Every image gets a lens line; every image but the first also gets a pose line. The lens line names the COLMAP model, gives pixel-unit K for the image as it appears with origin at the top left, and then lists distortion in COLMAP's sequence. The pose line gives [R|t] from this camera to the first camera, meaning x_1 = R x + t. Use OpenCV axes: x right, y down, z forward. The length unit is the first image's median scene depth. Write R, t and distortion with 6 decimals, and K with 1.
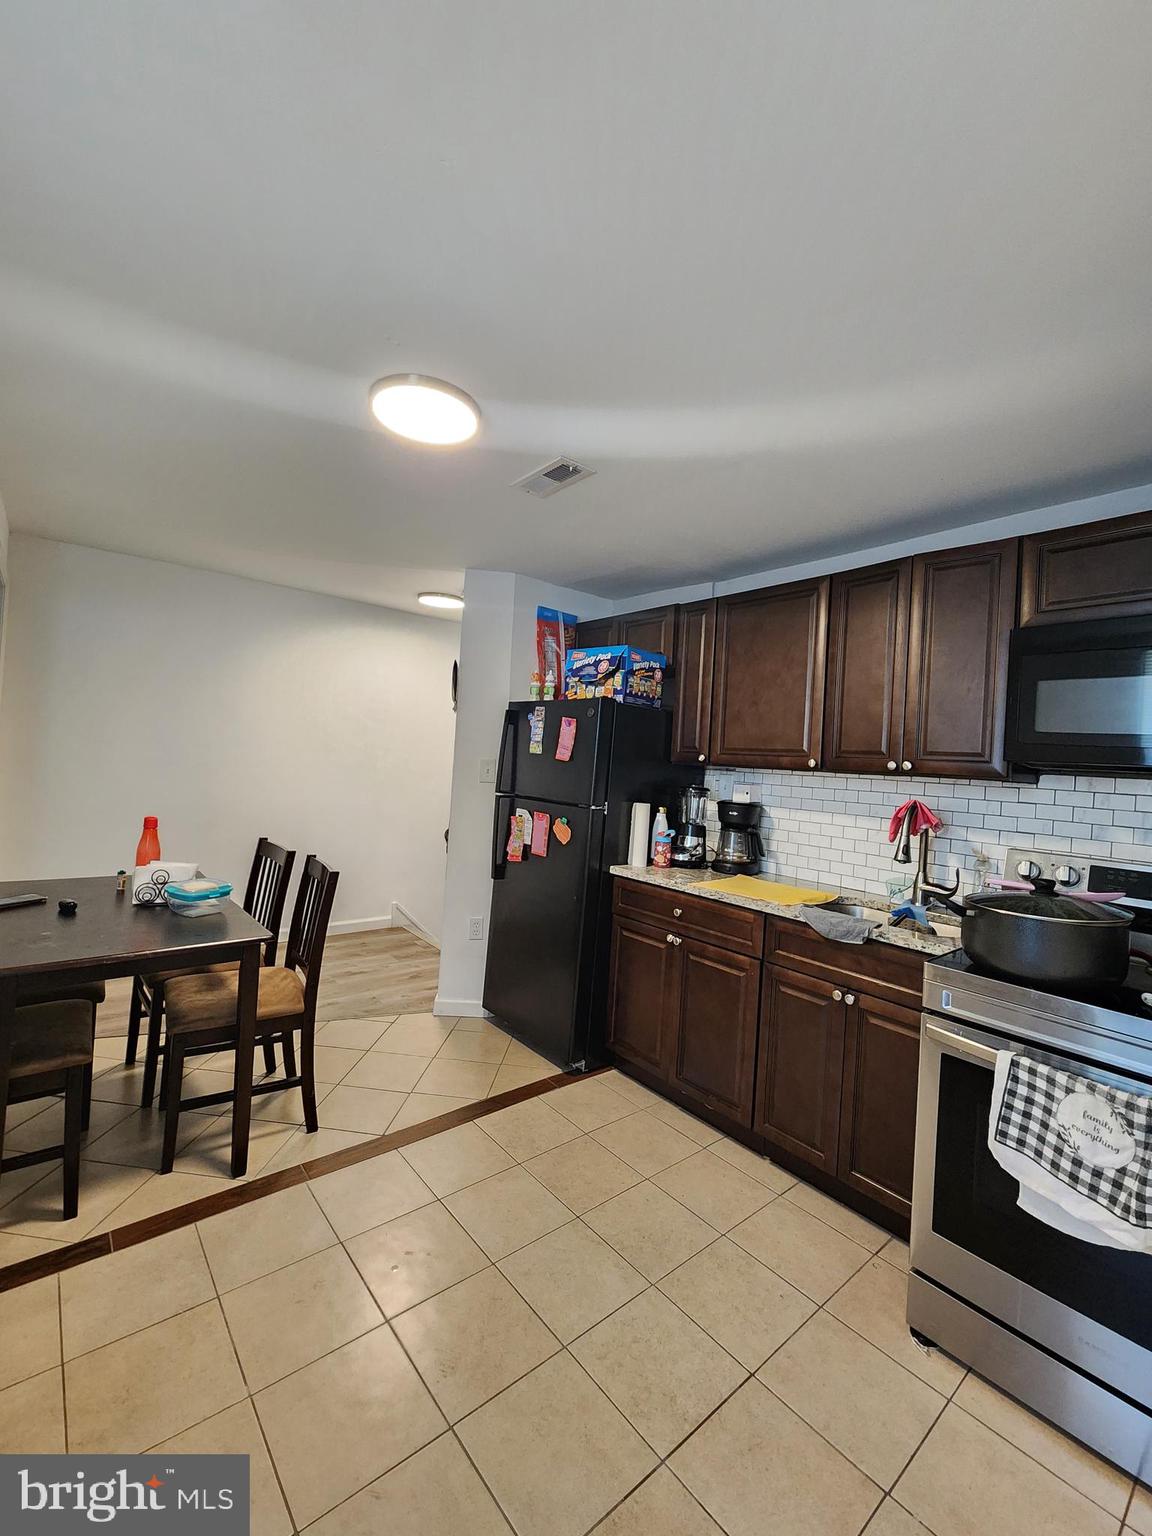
lens RADIAL K [[634.3, 0, 573.5], [0, 634.3, 760.2], [0, 0, 1]] dist [-0.000156, 0.000082]
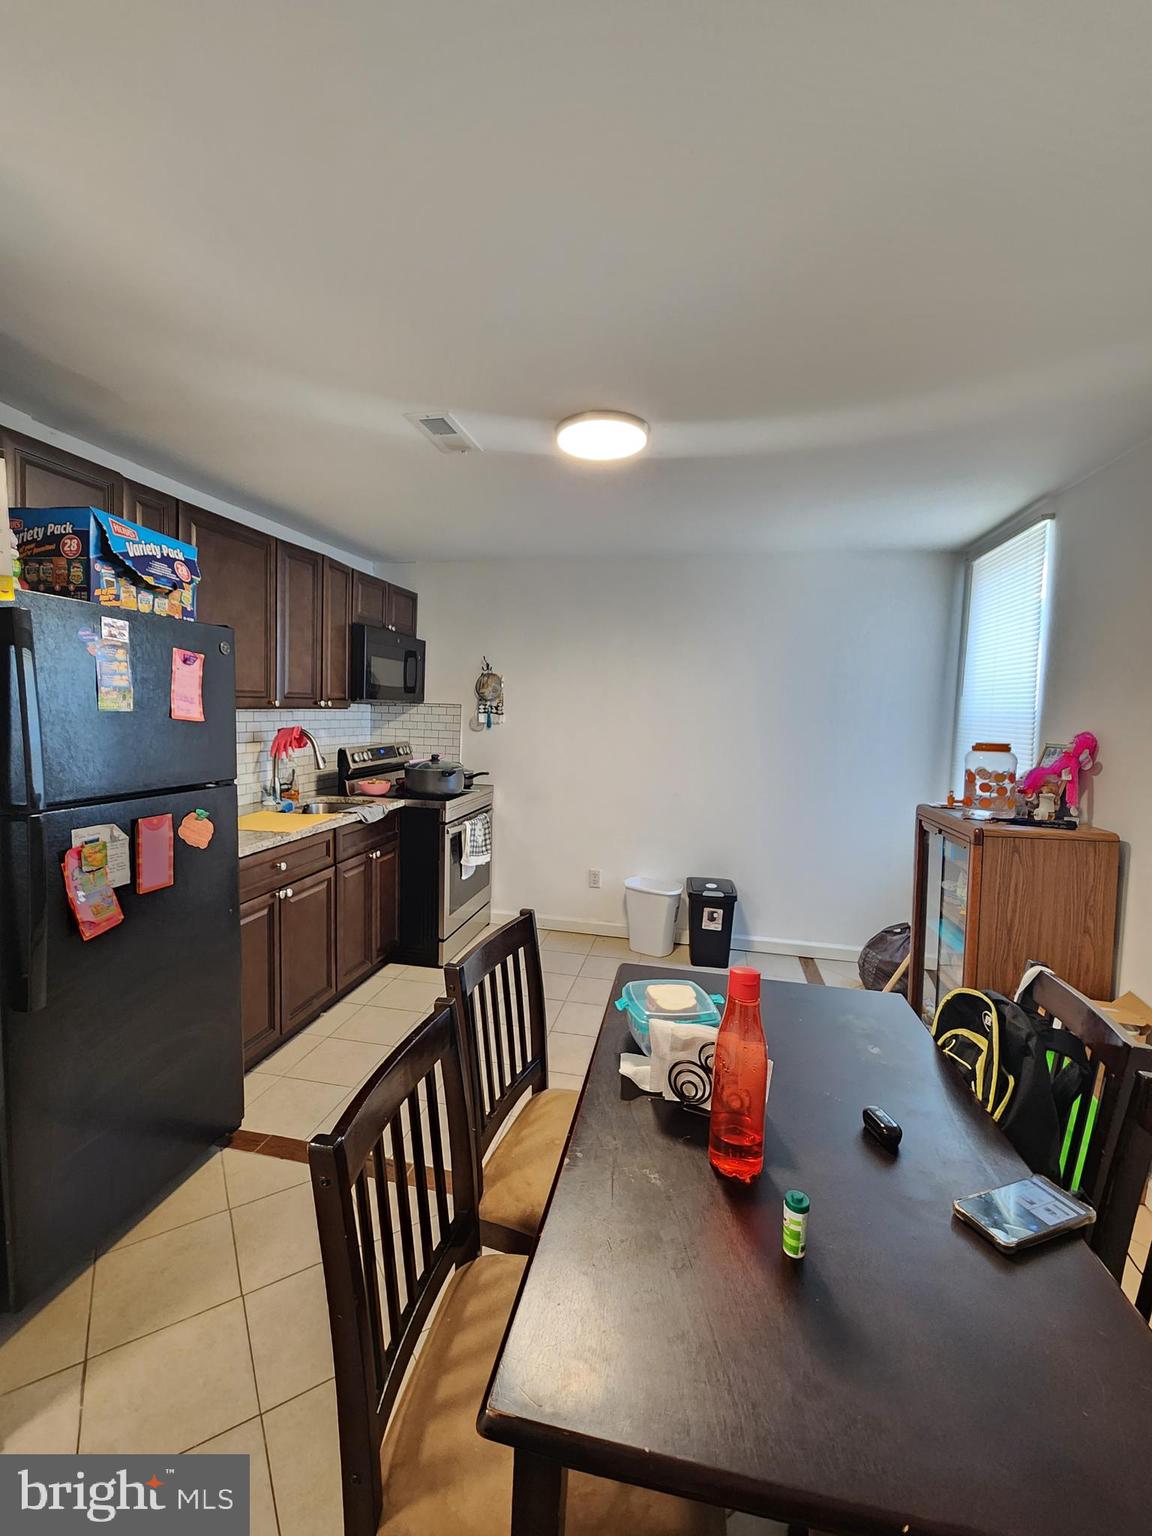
lens RADIAL K [[634.3, 0, 575.0], [0, 634.3, 758.4], [0, 0, 1]] dist [-0.000156, 0.000082]
pose [[-0.619015, -0.146133, 0.771664, -0.725666], [-0.076712, 0.989089, 0.125770, -0.069227], [-0.781624, 0.018658, -0.623471, 1.078110]]
